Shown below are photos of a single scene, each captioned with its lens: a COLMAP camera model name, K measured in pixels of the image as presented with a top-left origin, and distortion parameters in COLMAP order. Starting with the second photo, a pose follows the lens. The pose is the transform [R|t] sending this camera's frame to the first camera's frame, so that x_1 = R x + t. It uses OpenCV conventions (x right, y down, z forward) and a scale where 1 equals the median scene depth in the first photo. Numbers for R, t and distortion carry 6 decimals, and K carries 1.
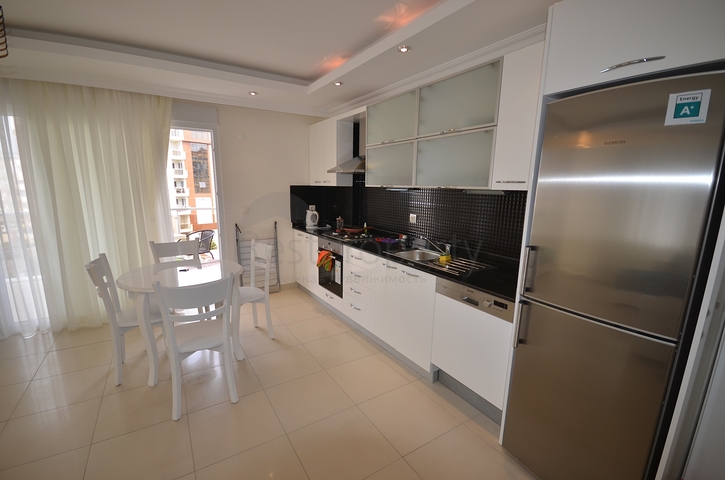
lens RADIAL K [[317.5, 0, 362.9], [0, 317.5, 250.9], [0, 0, 1]] dist [0.021199, -0.019585]
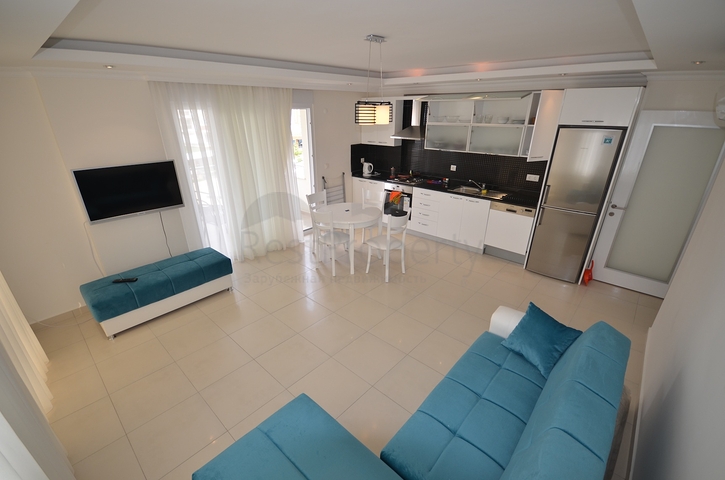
lens RADIAL K [[317.5, 0, 362.9], [0, 317.5, 250.9], [0, 0, 1]] dist [0.021199, -0.019585]
pose [[0.969789, -0.113650, 0.215853, -0.686302], [0.065459, 0.973631, 0.218535, -0.072422], [-0.234997, -0.197803, 0.951657, -0.538920]]
